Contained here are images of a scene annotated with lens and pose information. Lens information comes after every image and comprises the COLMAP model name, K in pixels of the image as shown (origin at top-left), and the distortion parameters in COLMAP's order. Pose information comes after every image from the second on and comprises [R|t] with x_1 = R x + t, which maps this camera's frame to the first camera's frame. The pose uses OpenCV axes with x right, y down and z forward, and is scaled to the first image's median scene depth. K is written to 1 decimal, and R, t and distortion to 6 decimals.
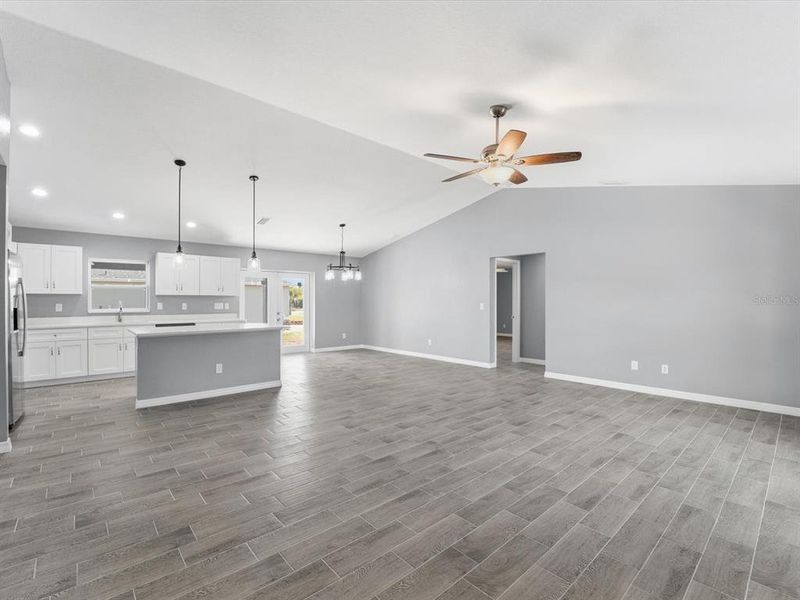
lens RADIAL K [[366.2, 0, 397.1], [0, 366.2, 300.5], [0, 0, 1]] dist [-0.018224, -0.000174]
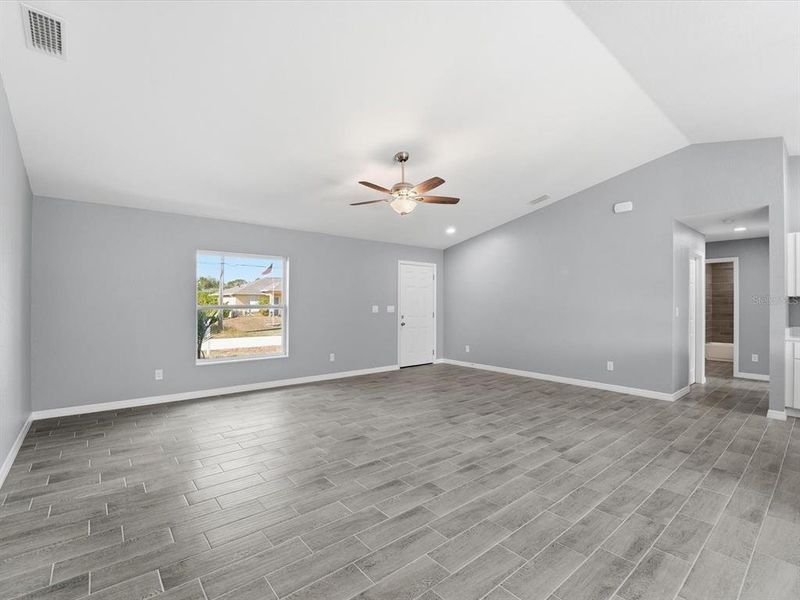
lens RADIAL K [[366.2, 0, 397.1], [0, 366.2, 300.5], [0, 0, 1]] dist [-0.018224, -0.000174]
pose [[-0.999409, -0.003893, 0.034158, 0.154425], [-0.004182, 0.999956, -0.008382, 0.000844], [-0.034124, -0.008520, -0.999381, 1.415916]]
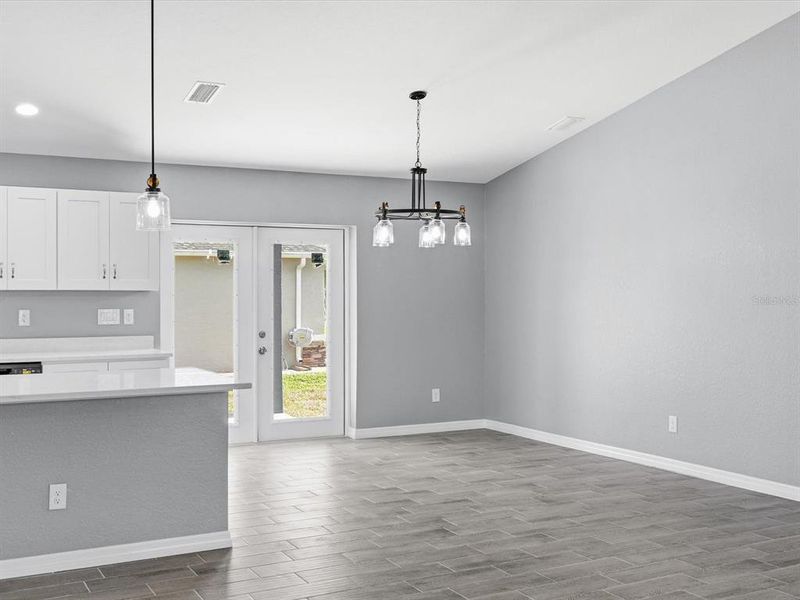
lens RADIAL K [[910.4, 0, 400.0], [0, 910.4, 300.0], [0, 0, 1]] dist [-0.014040, -0.012340]
pose [[0.976298, 0.001811, -0.216425, 0.036838], [0.000057, 0.999963, 0.008626, -0.015591], [0.216432, -0.008434, 0.976261, 0.163628]]
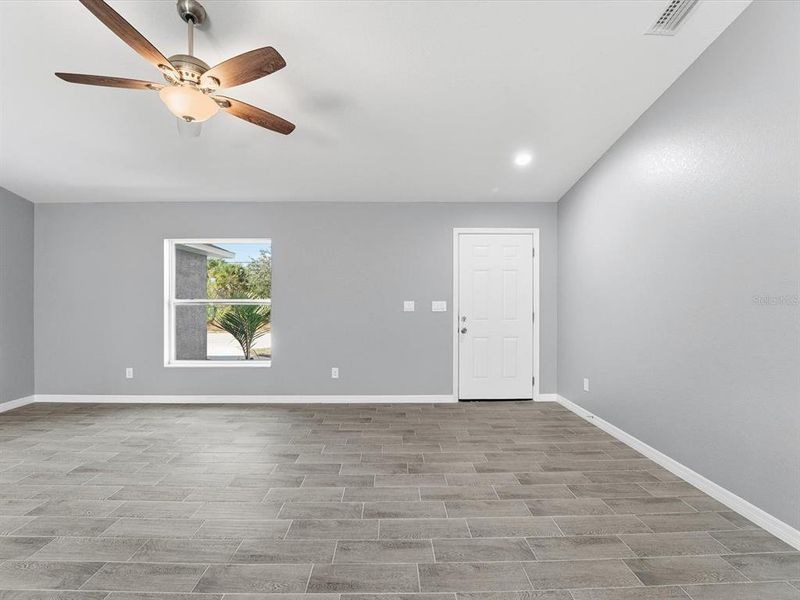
lens RADIAL K [[366.2, 0, 397.1], [0, 366.2, 300.5], [0, 0, 1]] dist [-0.018224, -0.000174]
pose [[-0.758734, -0.004530, 0.651385, -0.268795], [0.000196, 0.999974, 0.007182, 0.001440], [-0.651401, 0.005577, -0.758713, 0.773723]]
